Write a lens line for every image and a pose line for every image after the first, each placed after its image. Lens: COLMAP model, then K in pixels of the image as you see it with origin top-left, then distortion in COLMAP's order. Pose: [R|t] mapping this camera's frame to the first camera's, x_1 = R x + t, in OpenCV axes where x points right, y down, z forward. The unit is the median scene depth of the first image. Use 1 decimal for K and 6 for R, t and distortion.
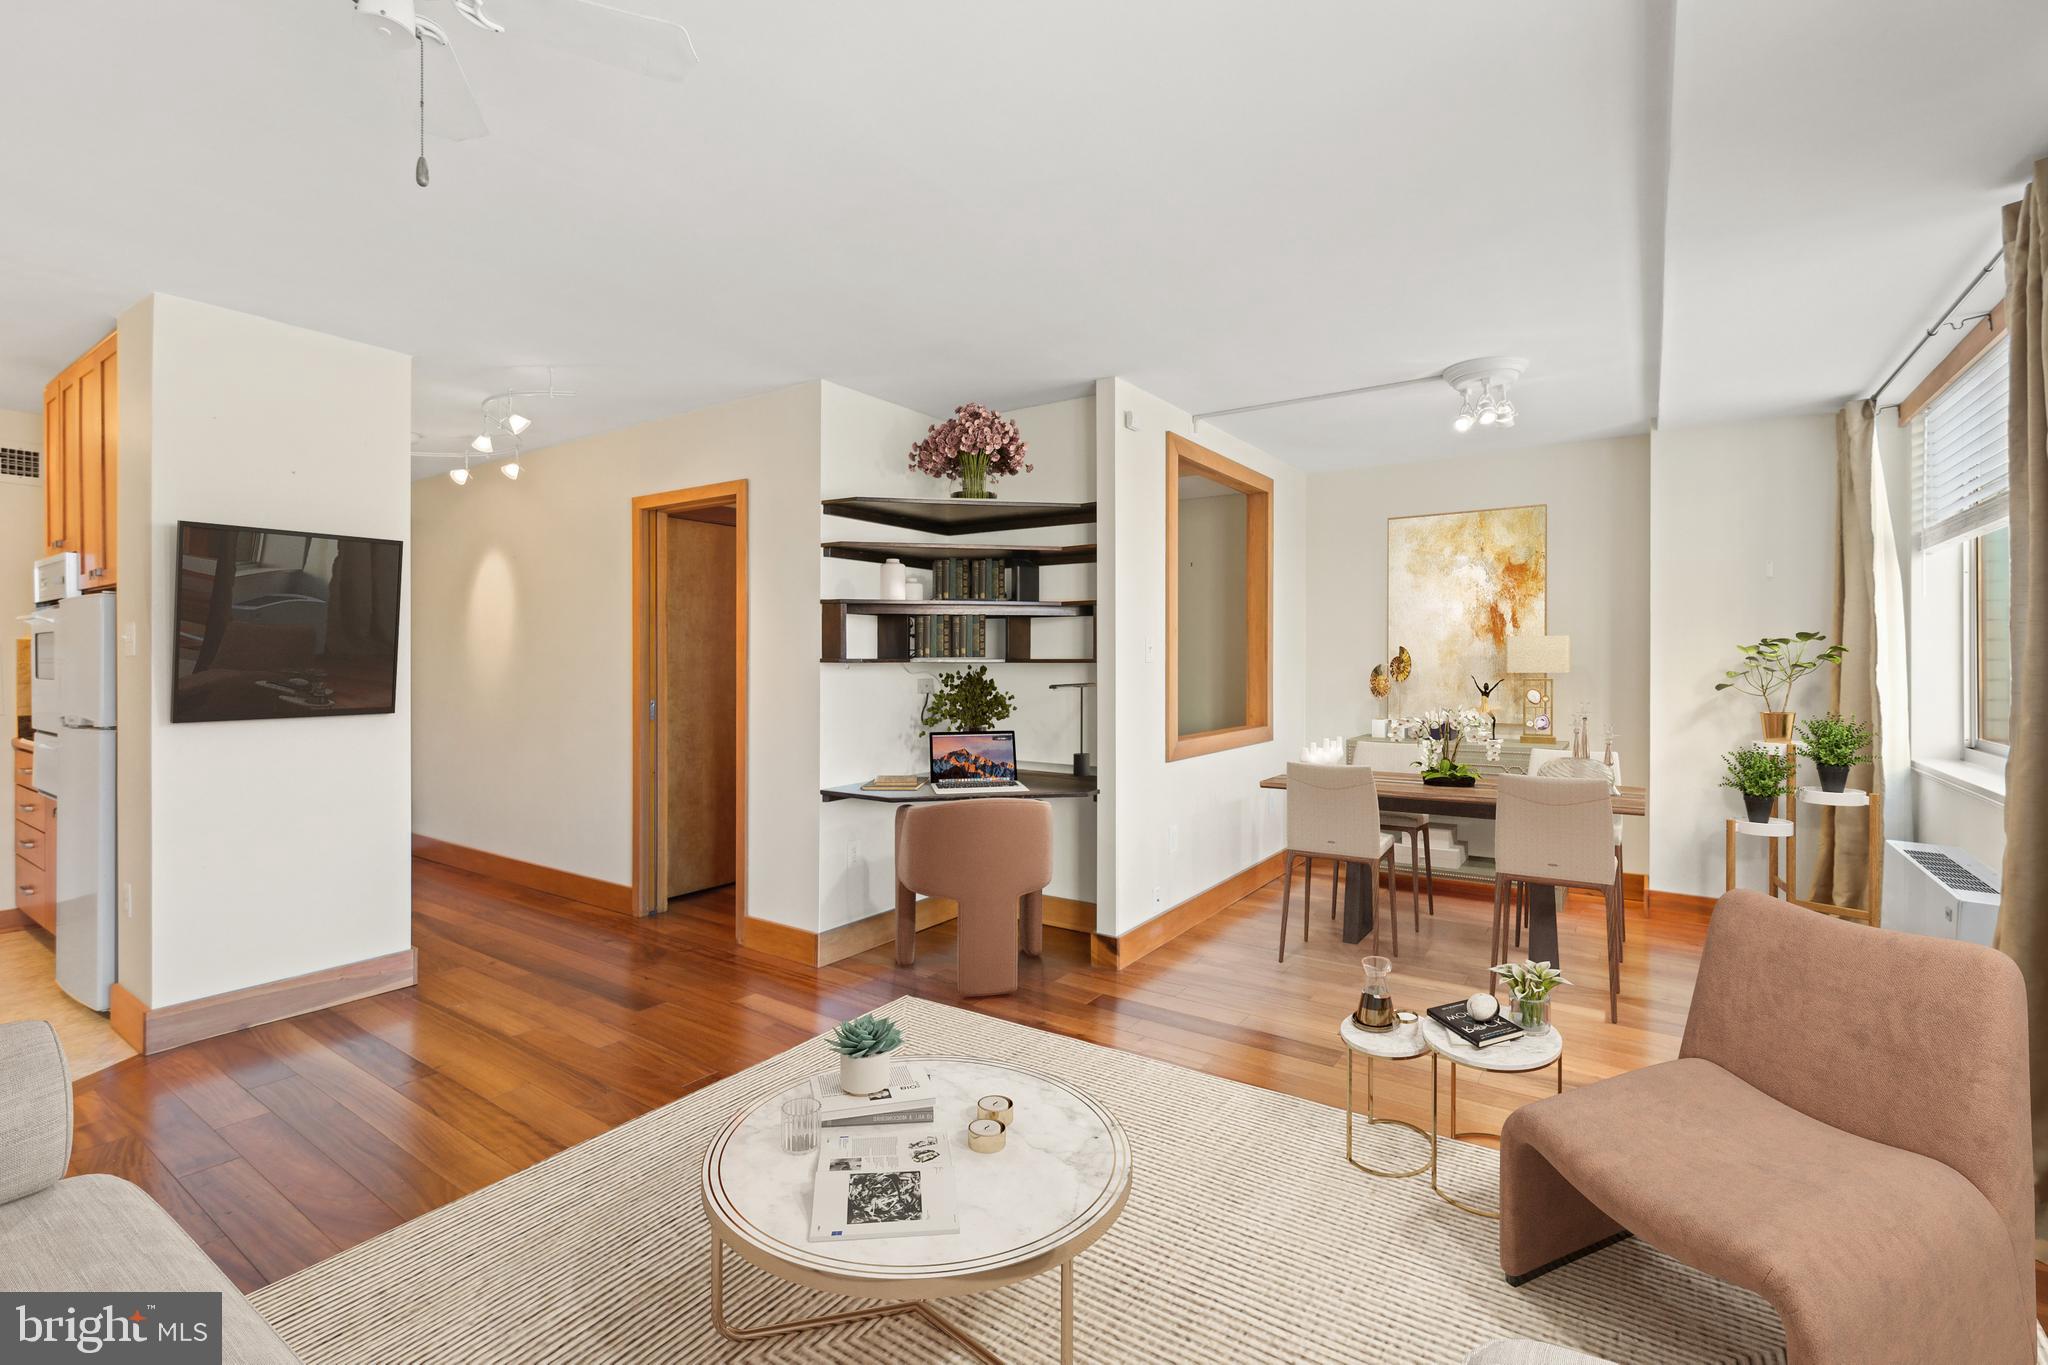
lens RADIAL K [[894.9, 0, 1022.7], [0, 894.9, 661.5], [0, 0, 1]] dist [-0.003081, -0.000382]
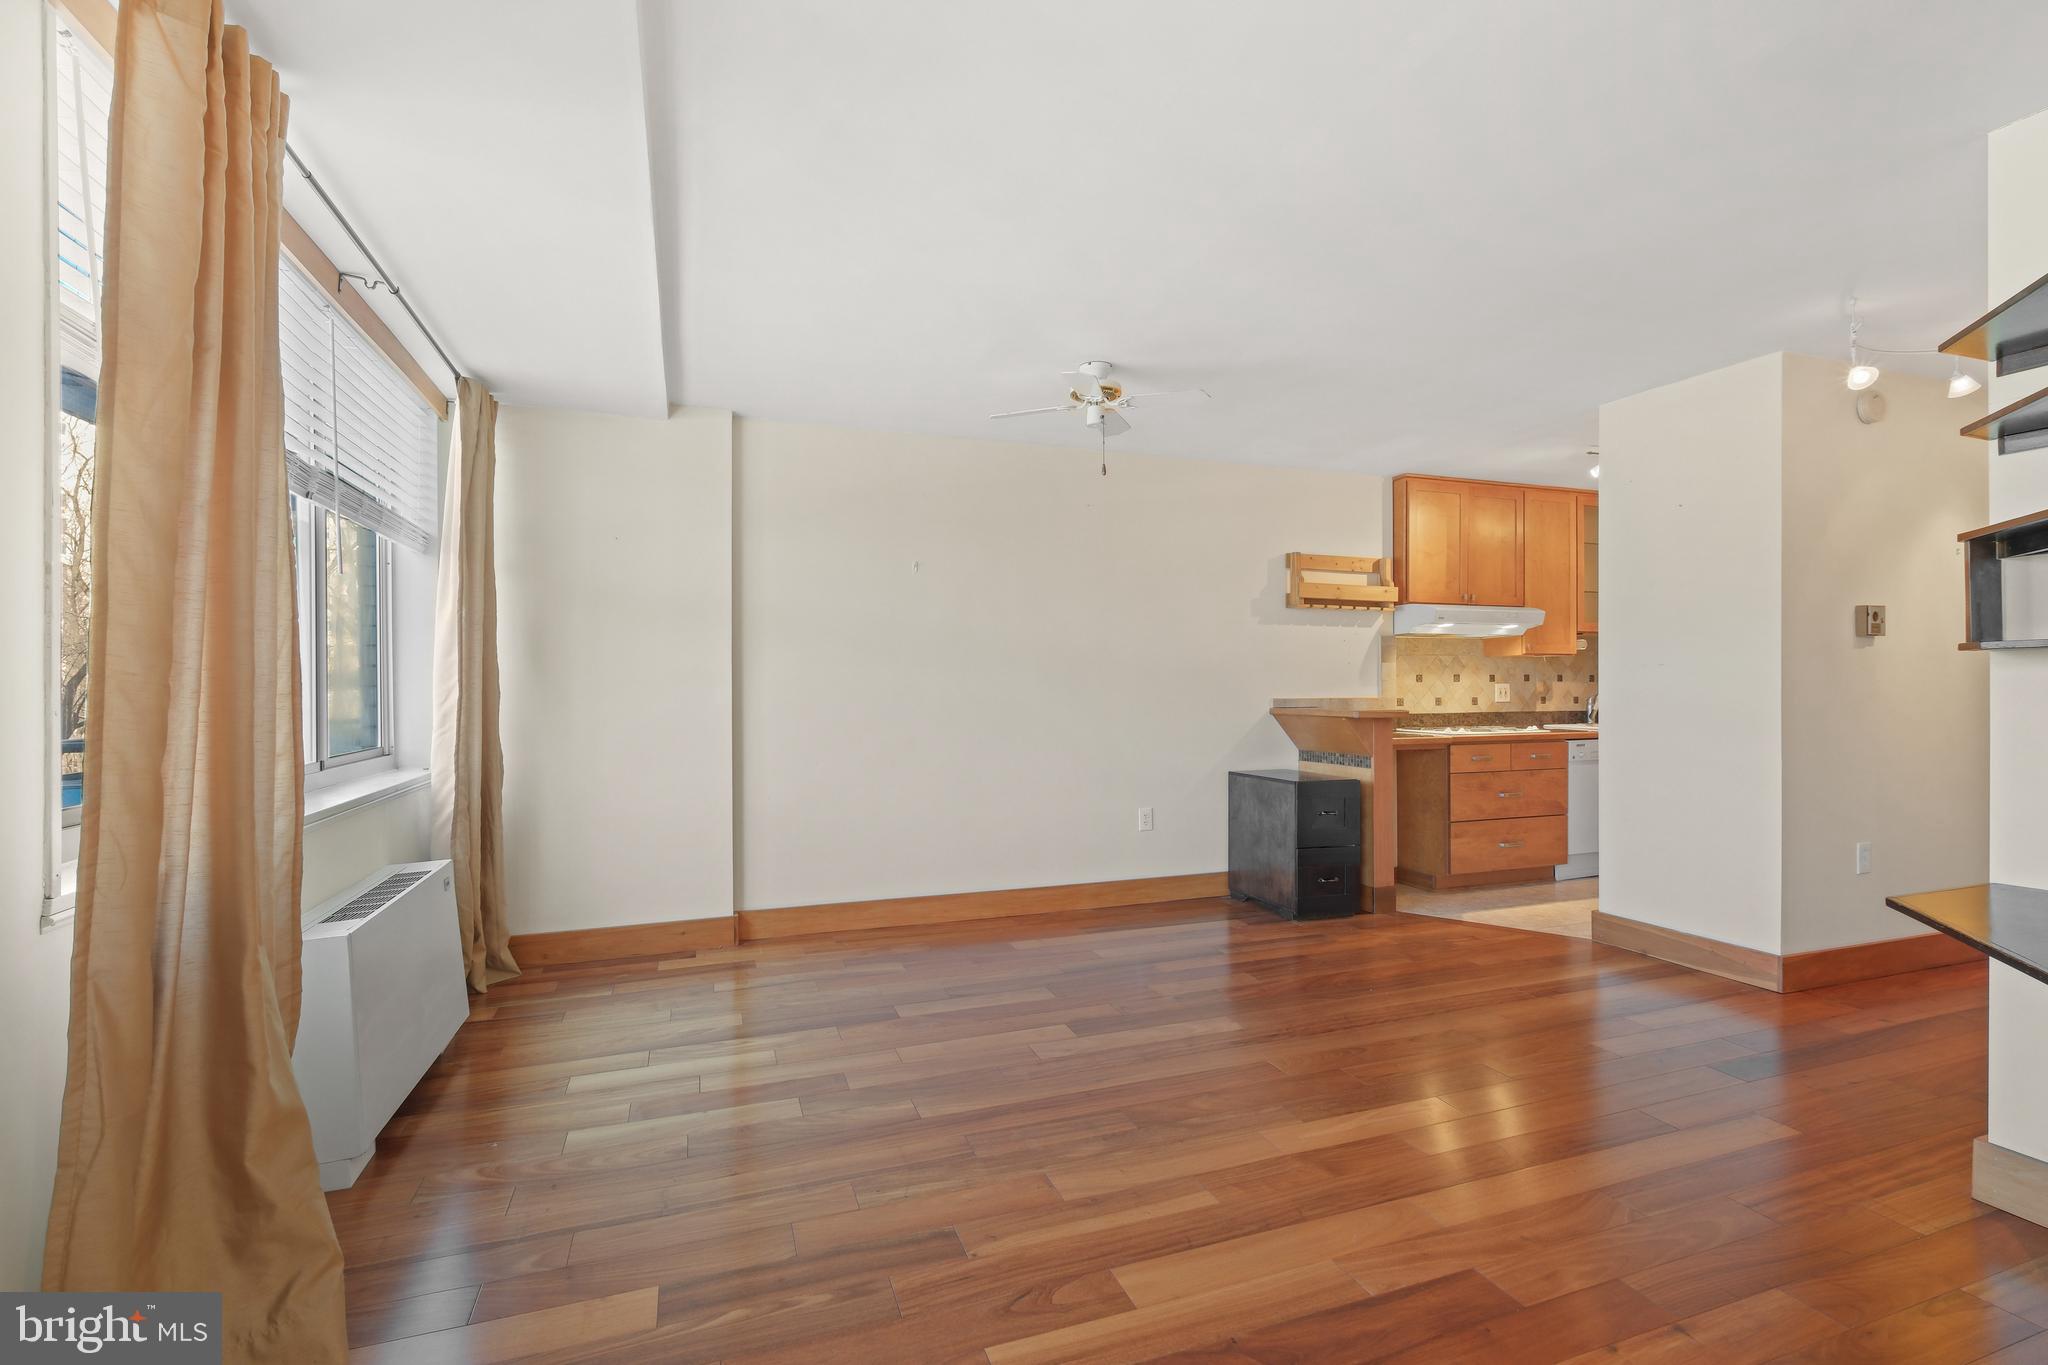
lens RADIAL K [[909.2, 0, 1017.6], [0, 909.2, 679.9], [0, 0, 1]] dist [-0.008963, -0.000423]
pose [[-0.579598, -0.003757, -0.814894, 0.570996], [0.001760, 0.999981, -0.005862, 0.021899], [0.814901, -0.004832, -0.579581, 0.836733]]
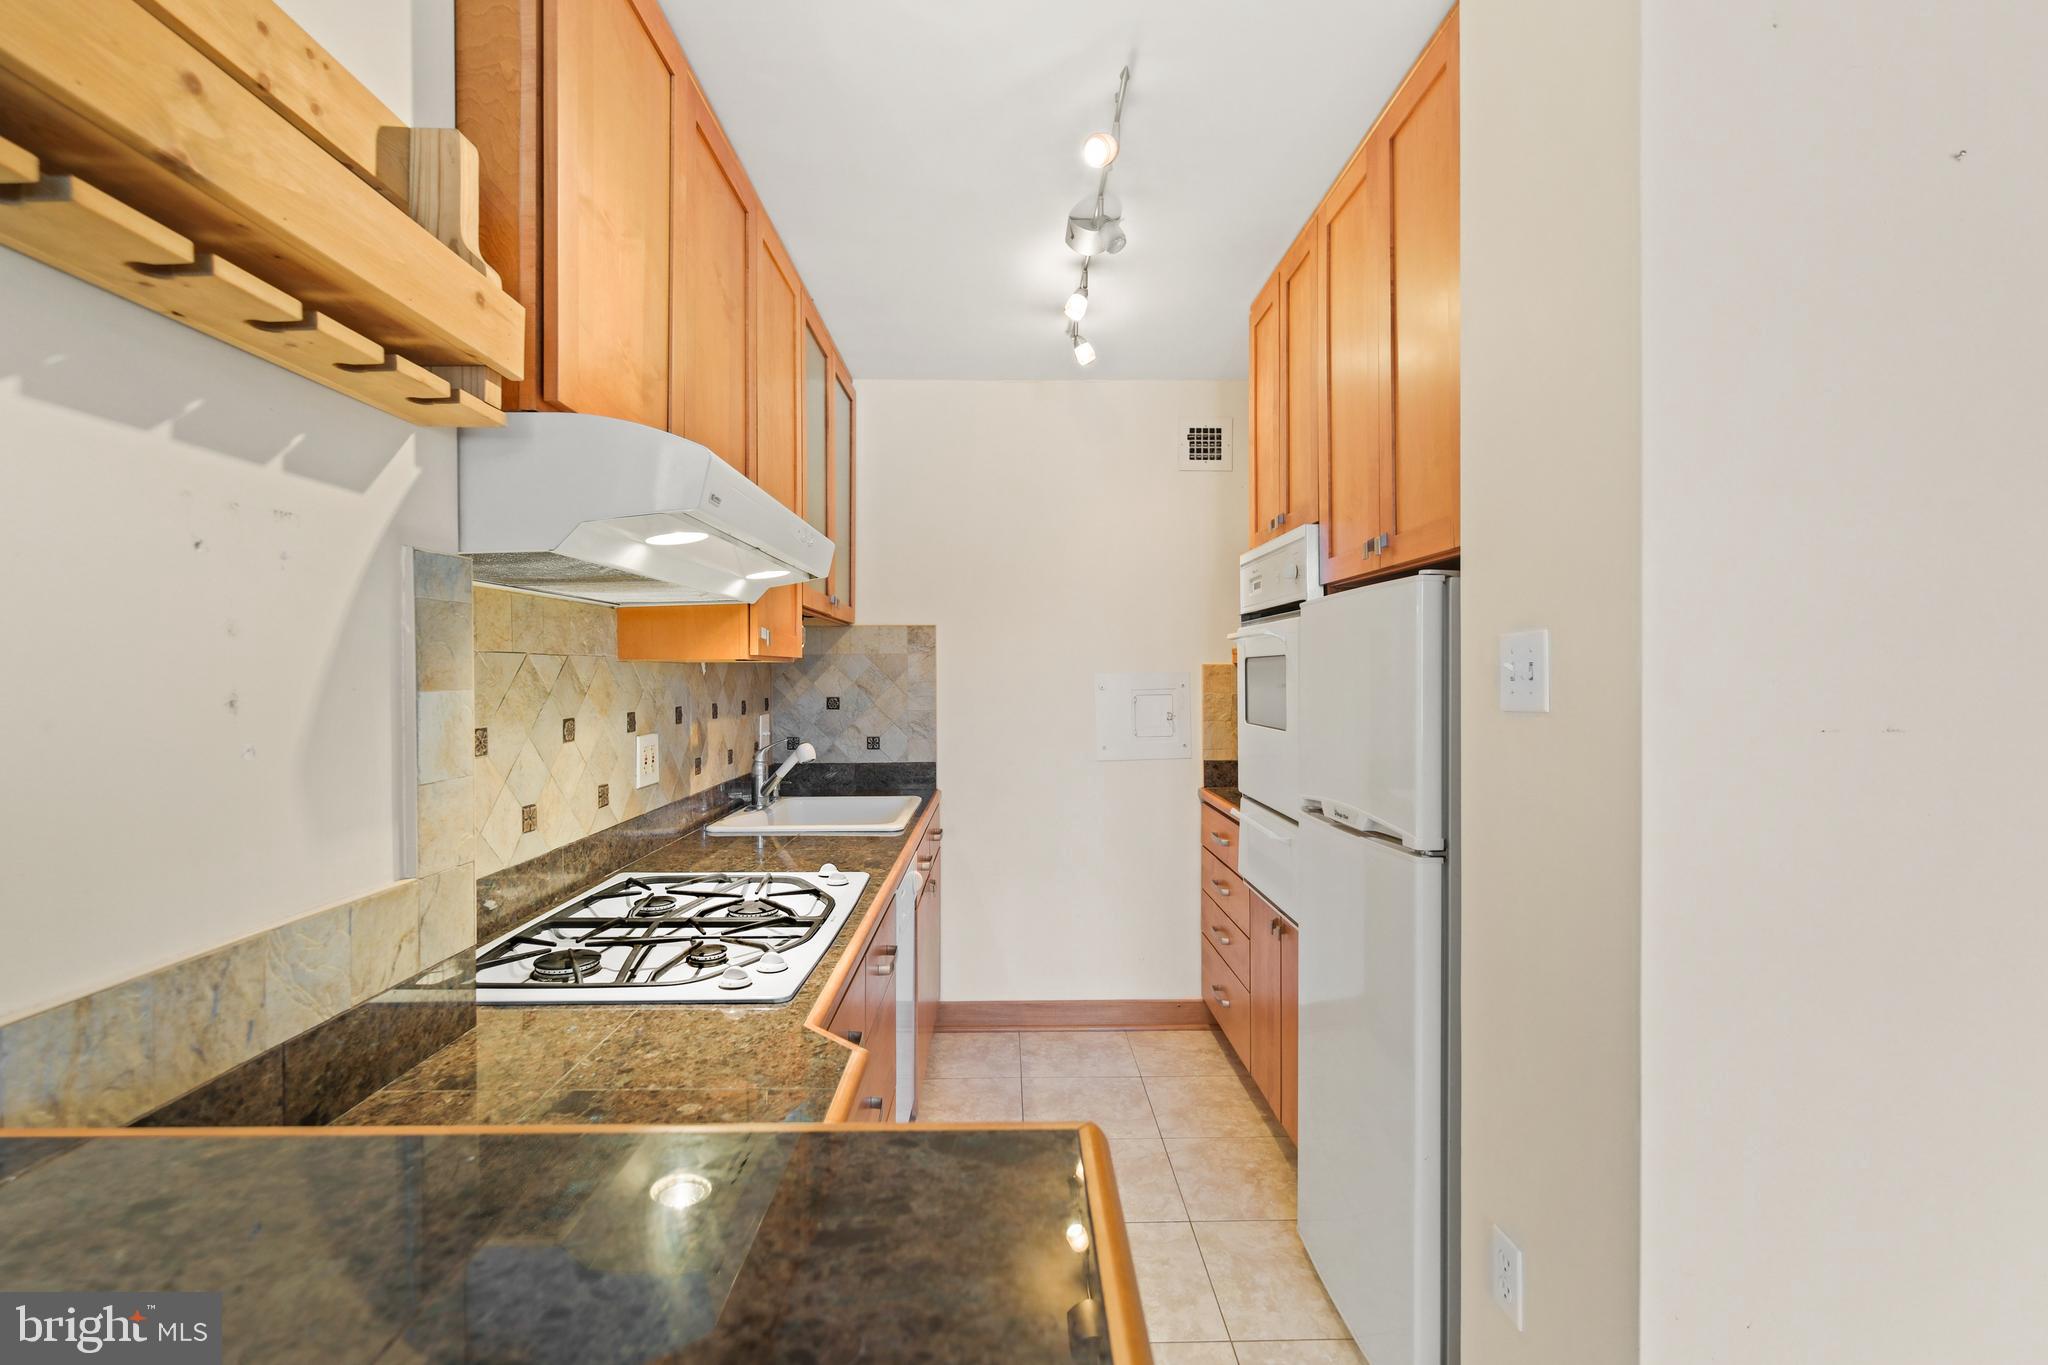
lens RADIAL K [[909.2, 0, 1017.6], [0, 909.2, 679.9], [0, 0, 1]] dist [-0.008963, -0.000423]
pose [[0.580246, 0.005086, -0.814425, -0.650619], [0.001442, 0.999973, 0.007272, -0.019837], [0.814440, -0.005394, 0.580223, 0.452023]]
